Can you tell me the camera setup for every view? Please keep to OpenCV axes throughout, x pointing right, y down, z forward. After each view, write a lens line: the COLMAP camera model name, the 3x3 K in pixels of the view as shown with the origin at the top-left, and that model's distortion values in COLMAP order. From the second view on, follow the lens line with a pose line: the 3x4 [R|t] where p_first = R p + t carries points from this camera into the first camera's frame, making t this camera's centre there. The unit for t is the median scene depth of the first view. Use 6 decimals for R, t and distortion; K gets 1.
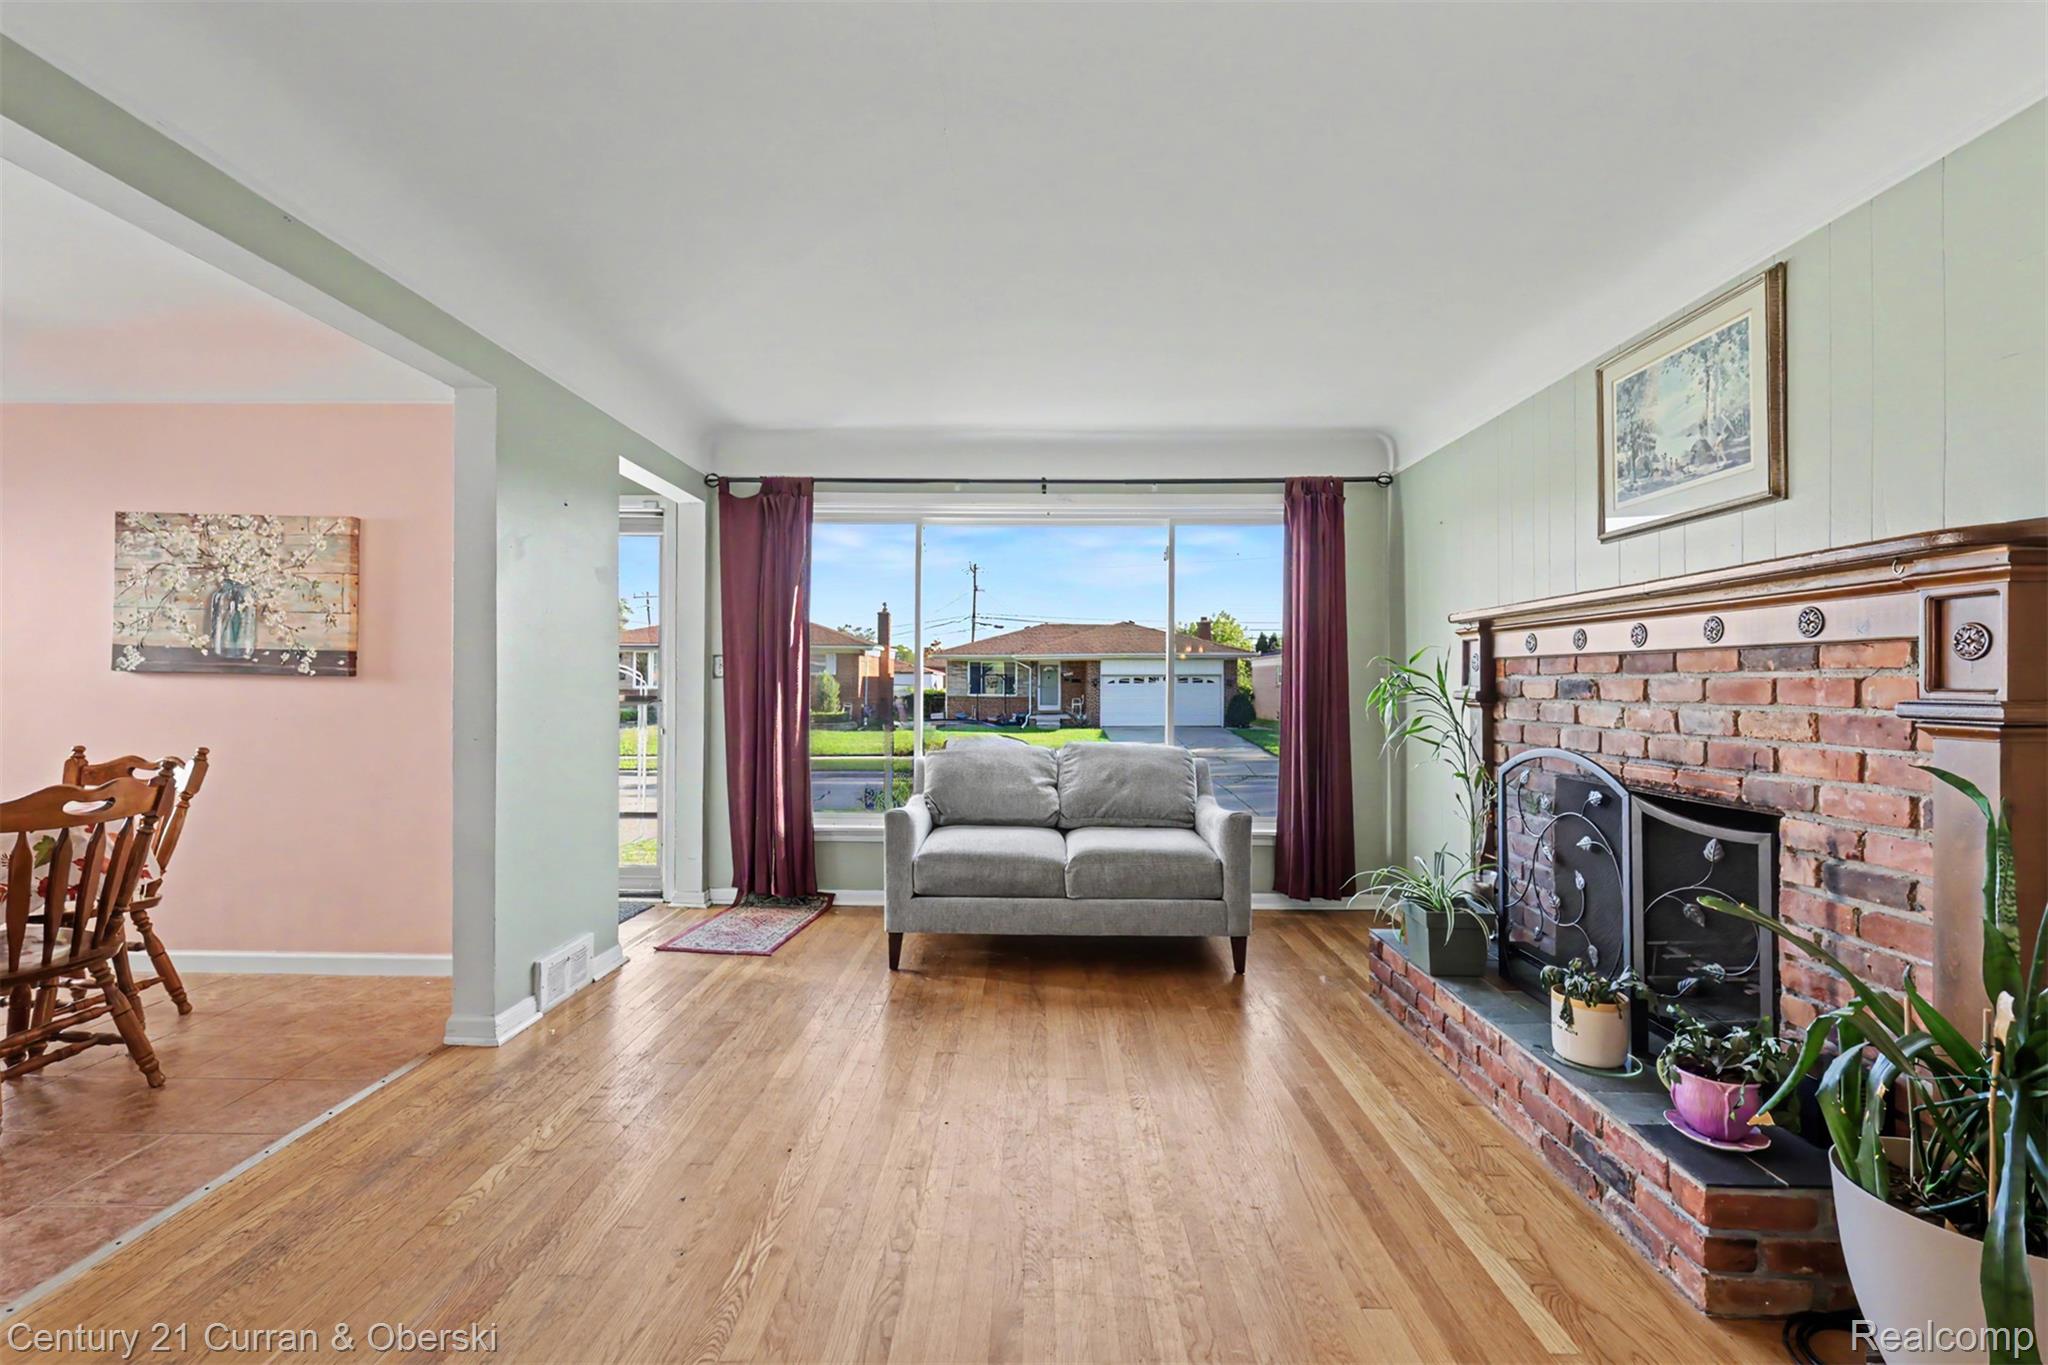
lens RADIAL K [[914.3, 0, 1012.8], [0, 914.3, 677.2], [0, 0, 1]] dist [0.002096, -0.000104]
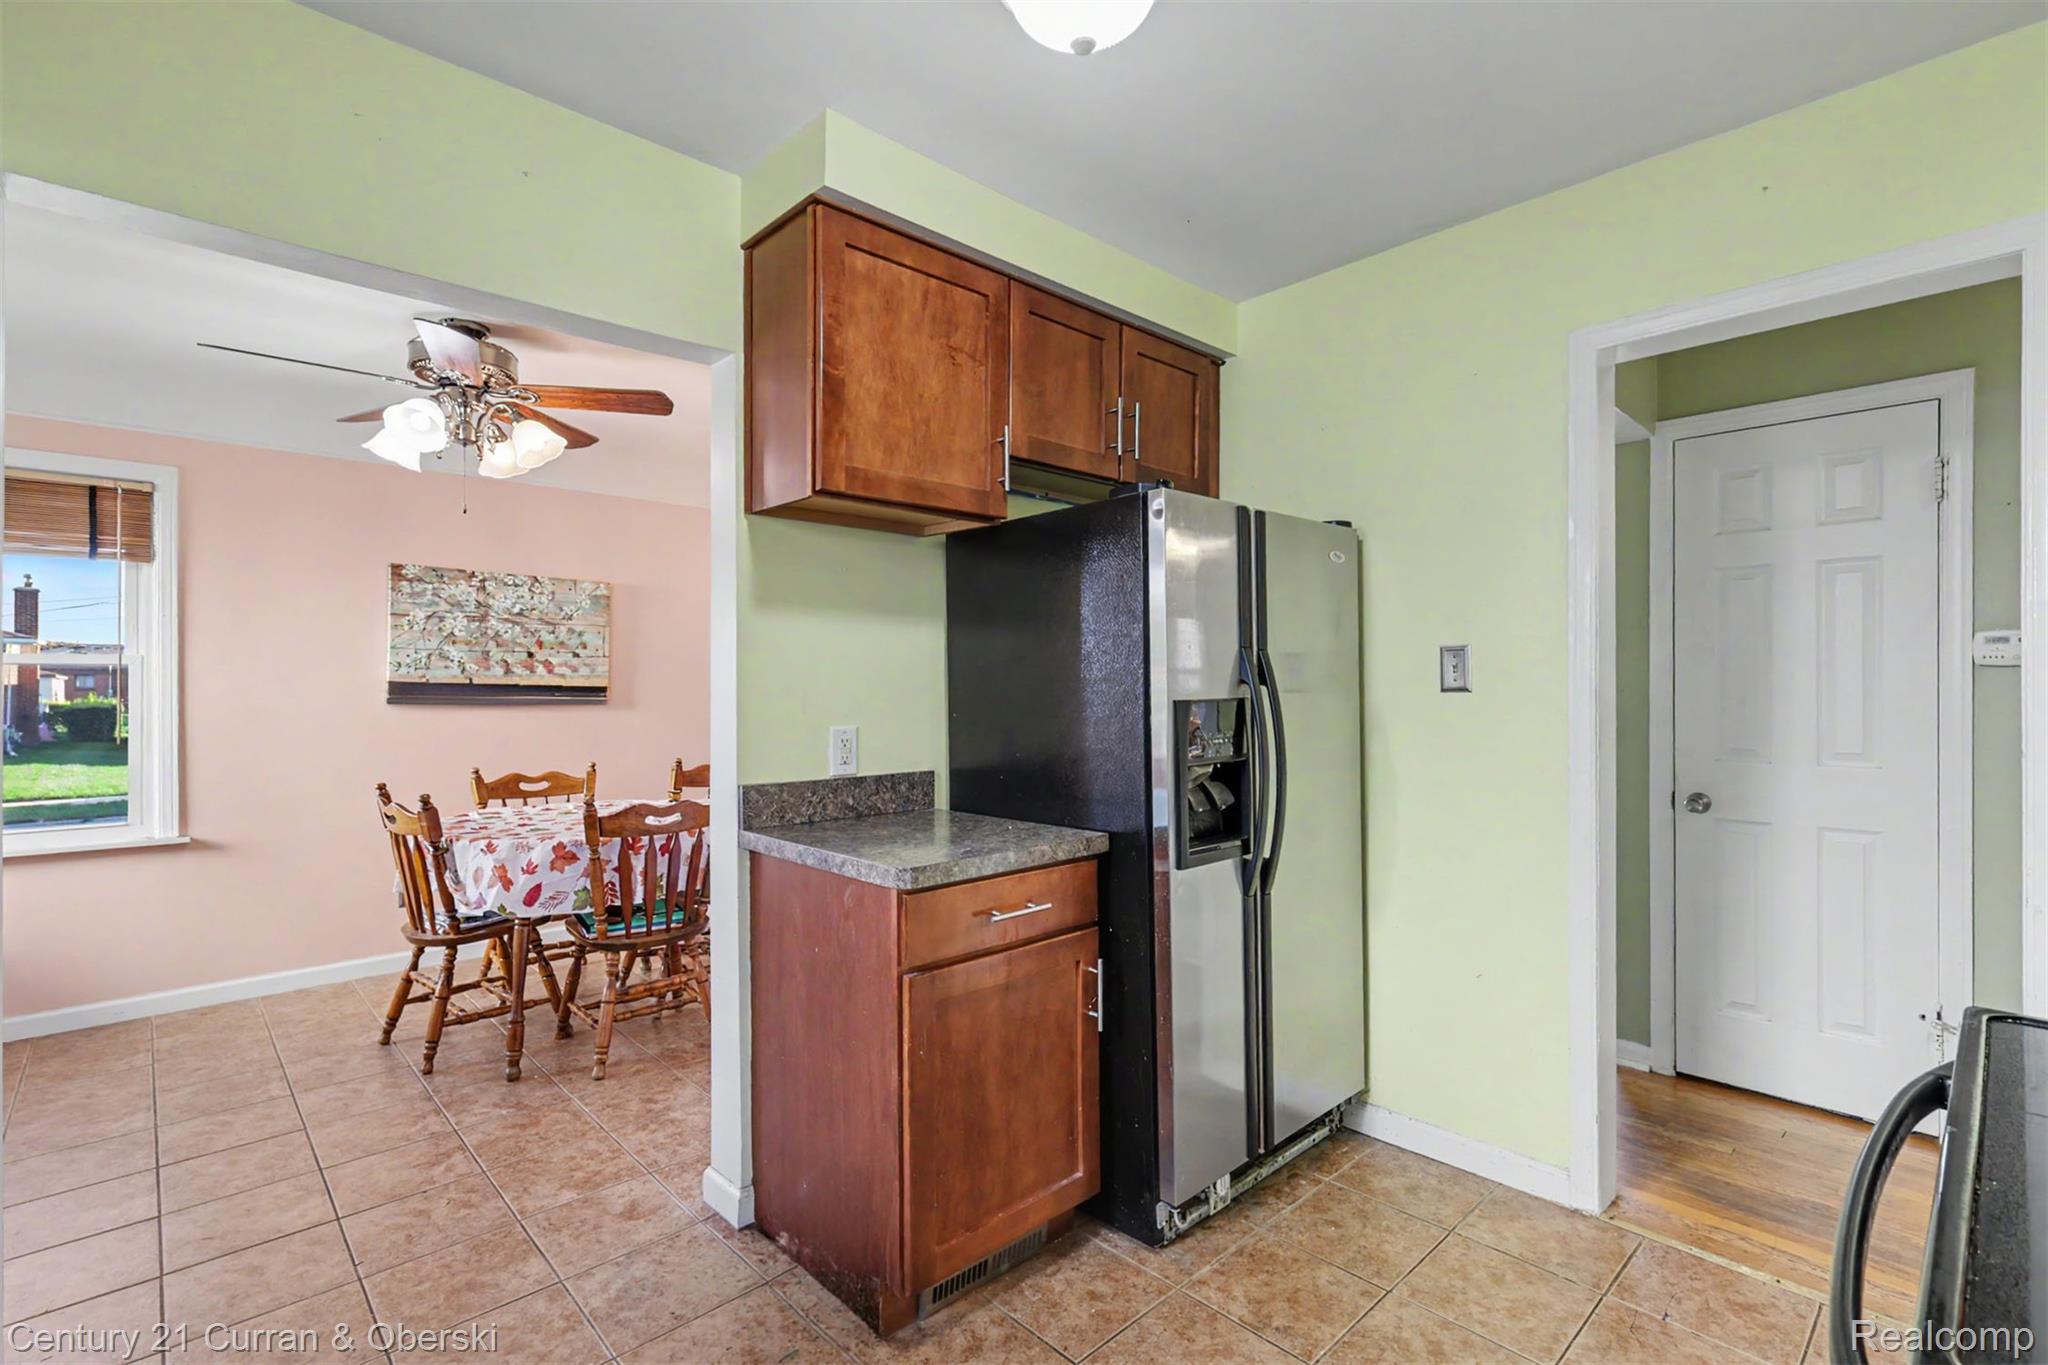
lens RADIAL K [[914.3, 0, 1005.6], [0, 914.3, 680.7], [0, 0, 1]] dist [0.002096, -0.000104]
pose [[0.720133, -0.004378, 0.693822, -1.219751], [0.002567, 0.999990, 0.003646, -0.038945], [-0.693831, -0.000844, 0.720137, -0.329959]]
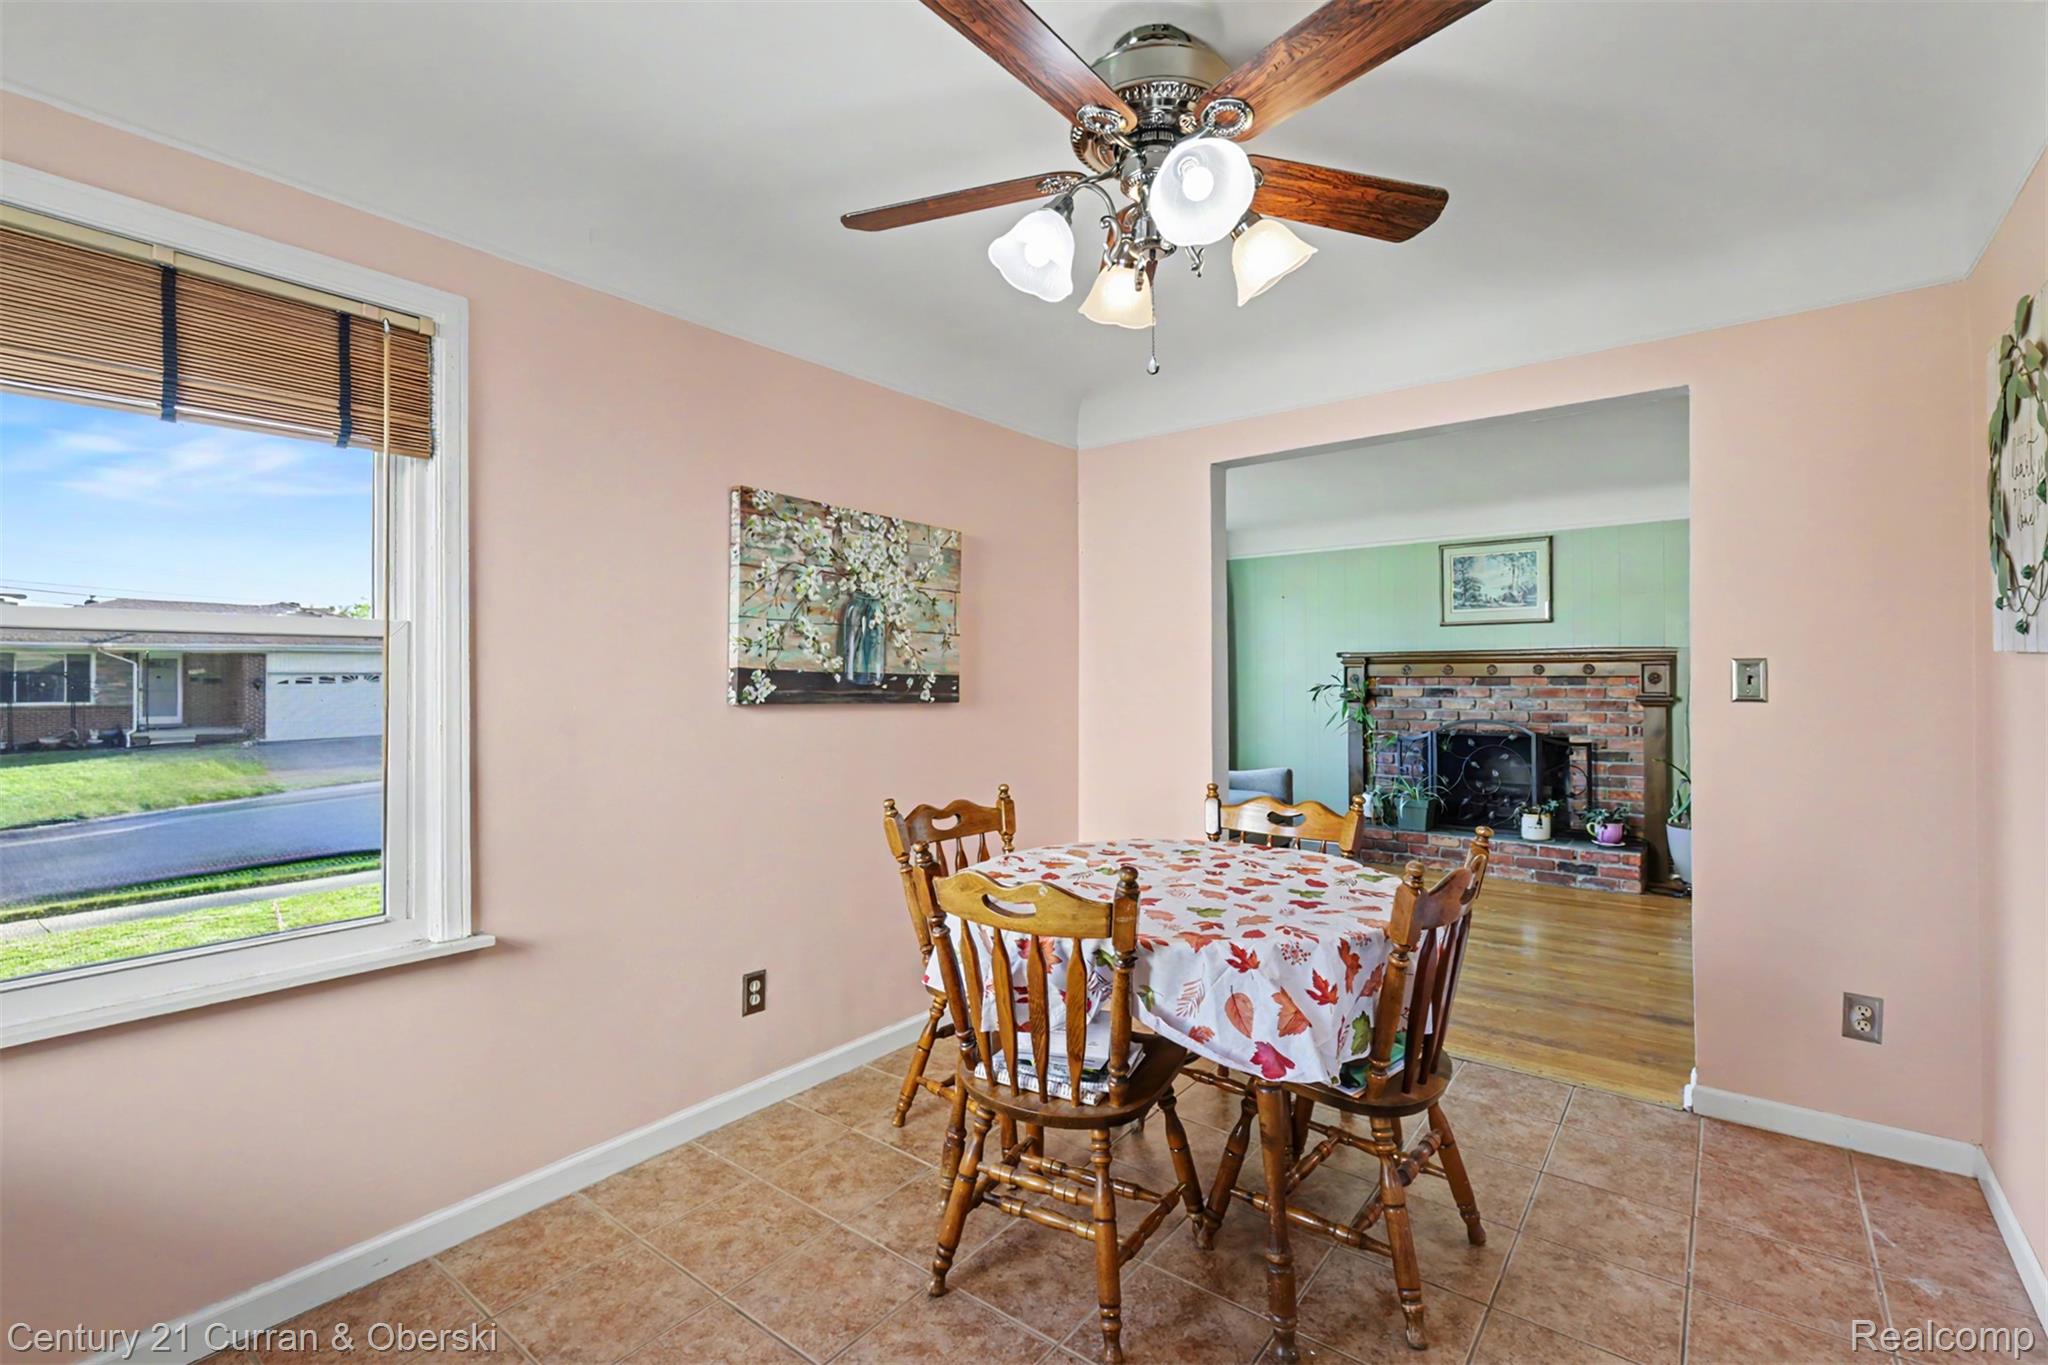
lens RADIAL K [[914.3, 0, 1030.0], [0, 914.3, 664.2], [0, 0, 1]] dist [0.002096, -0.000104]
pose [[0.598609, 0.004092, 0.801031, -1.427008], [0.002308, 0.999974, -0.006833, -0.033511], [-0.801038, 0.005939, 0.598584, 0.384053]]
